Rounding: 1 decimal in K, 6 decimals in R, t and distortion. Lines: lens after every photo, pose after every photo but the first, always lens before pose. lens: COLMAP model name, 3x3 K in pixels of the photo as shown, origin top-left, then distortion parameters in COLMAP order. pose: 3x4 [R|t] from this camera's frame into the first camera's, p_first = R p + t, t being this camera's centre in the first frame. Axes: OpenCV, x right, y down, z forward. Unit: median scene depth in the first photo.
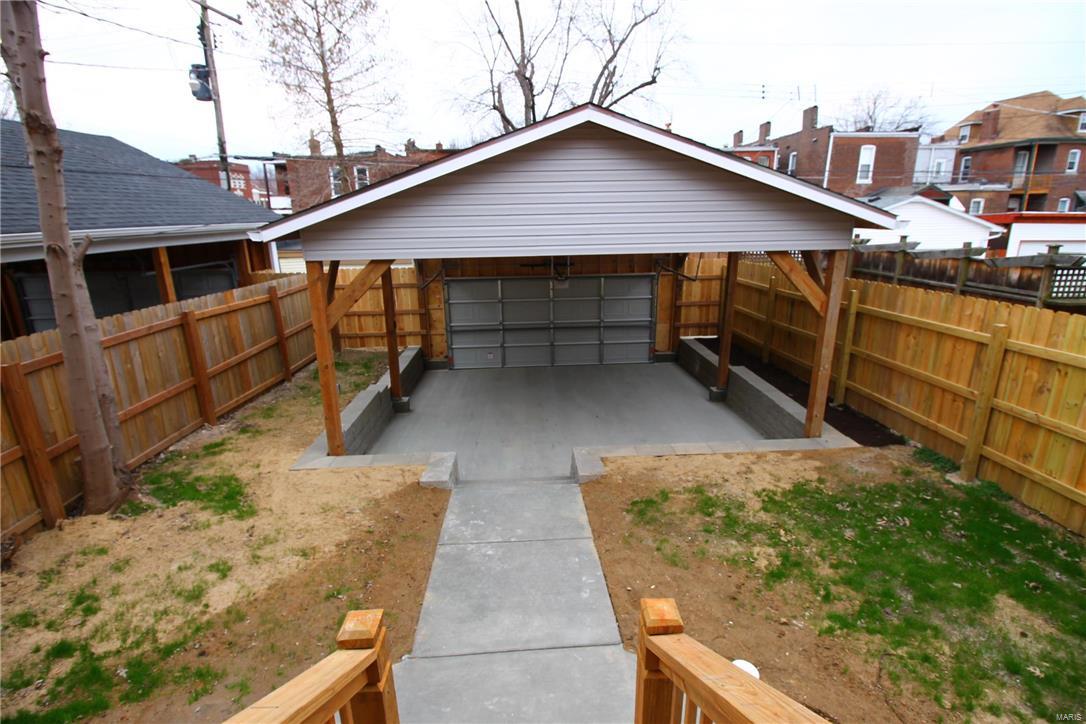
lens RADIAL K [[511.7, 0, 546.5], [0, 511.7, 351.6], [0, 0, 1]] dist [0.002844, -0.015048]
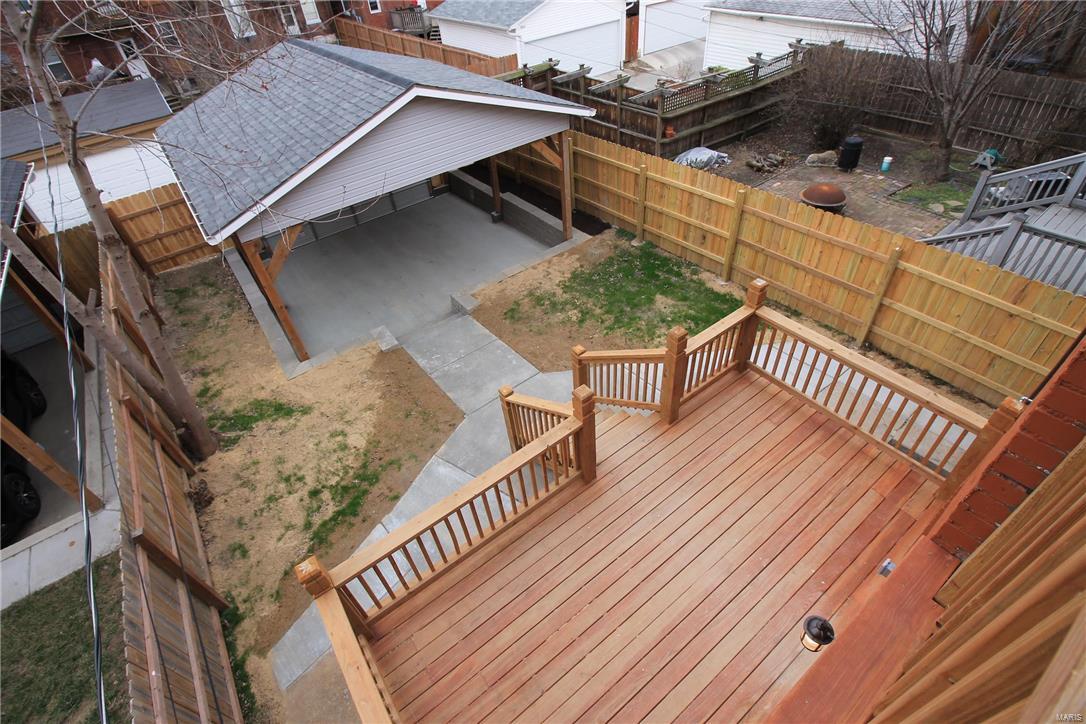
lens RADIAL K [[511.7, 0, 546.5], [0, 511.7, 351.6], [0, 0, 1]] dist [0.002844, -0.015048]
pose [[0.827130, -0.407354, 0.387192, -0.420629], [0.208263, 0.862055, 0.462047, -0.361027], [-0.521998, -0.301535, 0.797869, -0.530744]]
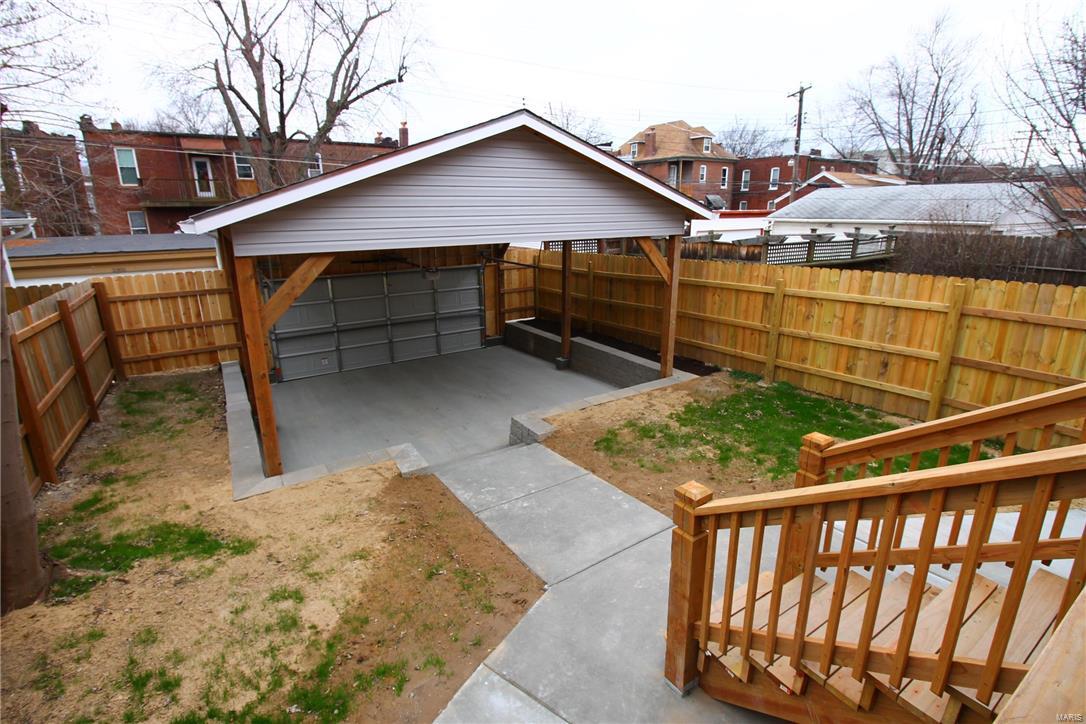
lens RADIAL K [[511.7, 0, 546.5], [0, 511.7, 351.6], [0, 0, 1]] dist [0.002844, -0.015048]
pose [[0.863921, -0.126250, 0.487546, -0.432897], [0.125503, 0.991498, 0.034361, 0.019127], [-0.487739, 0.031503, 0.872421, -0.011717]]
